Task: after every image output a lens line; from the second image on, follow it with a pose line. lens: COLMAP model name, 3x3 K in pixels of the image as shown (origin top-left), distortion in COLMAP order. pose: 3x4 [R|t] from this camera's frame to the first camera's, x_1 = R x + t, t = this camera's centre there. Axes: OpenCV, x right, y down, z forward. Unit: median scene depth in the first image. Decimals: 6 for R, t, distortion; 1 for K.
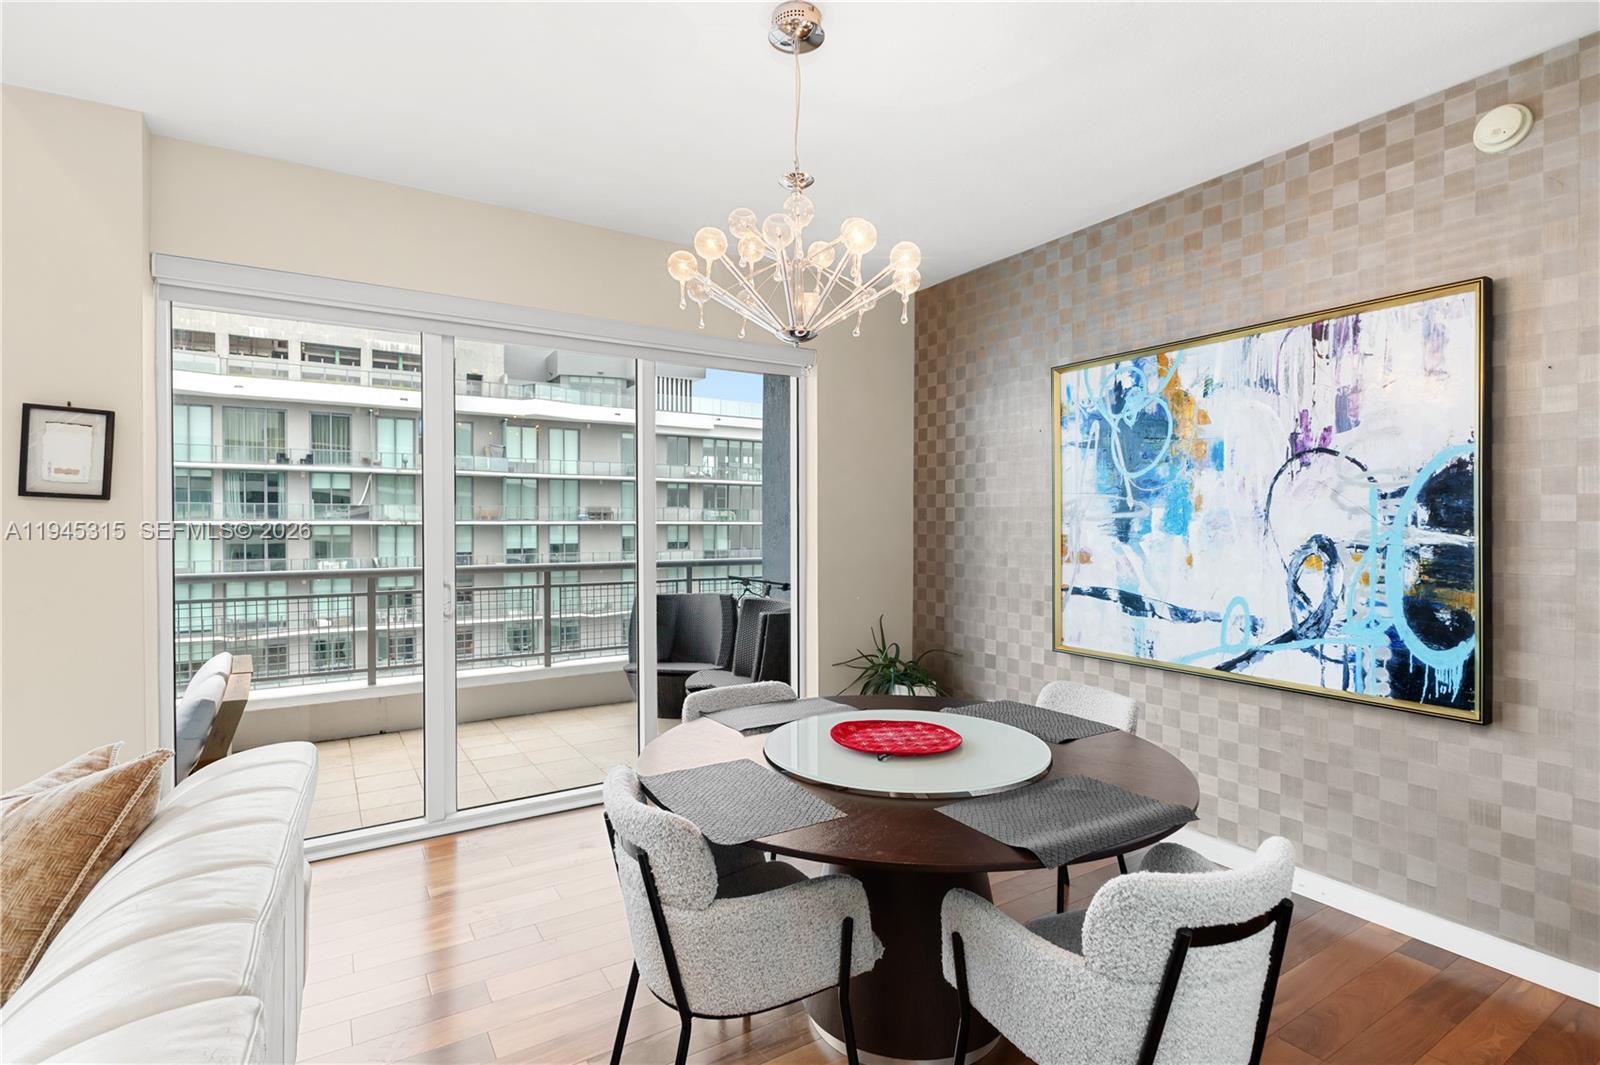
lens RADIAL K [[739.2, 0, 768.4], [0, 739.2, 534.4], [0, 0, 1]] dist [-0.003460, 0.000010]
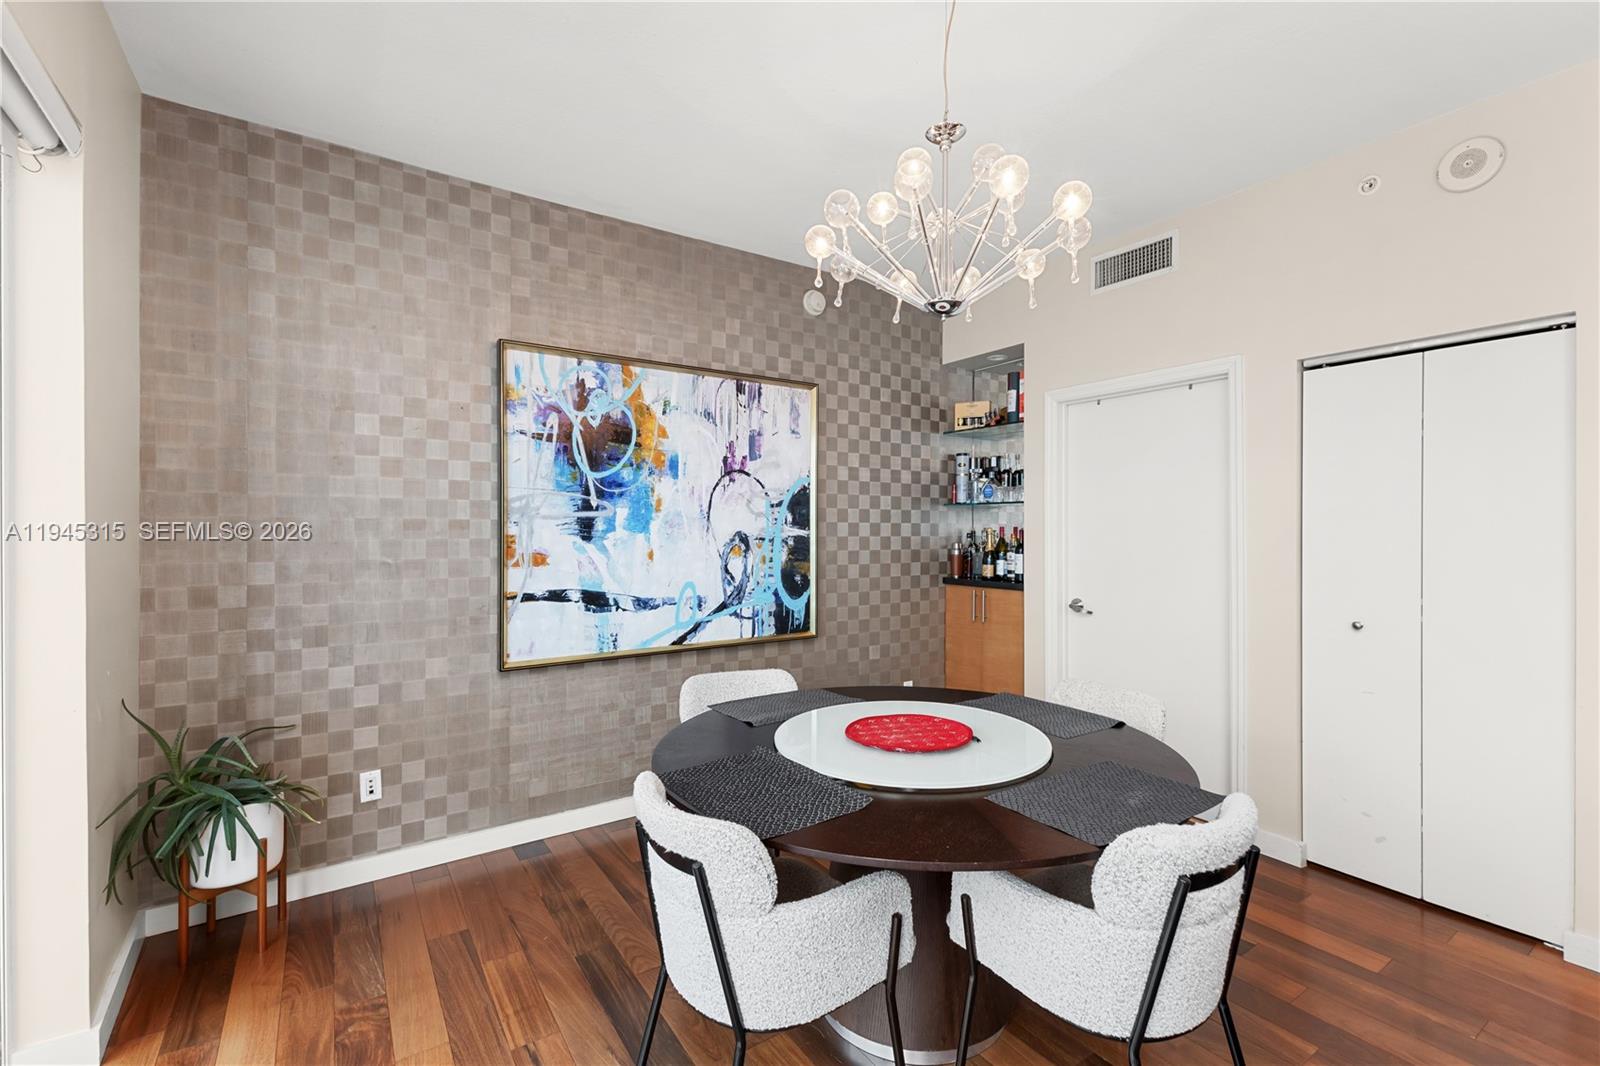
lens RADIAL K [[695.4, 0, 796.9], [0, 695.4, 528.4], [0, 0, 1]] dist [0.000294, -0.002215]
pose [[-0.050408, -0.007843, 0.998698, -0.516156], [0.009784, 0.999917, 0.008346, -0.012818], [-0.998681, 0.010192, -0.050327, 0.835423]]
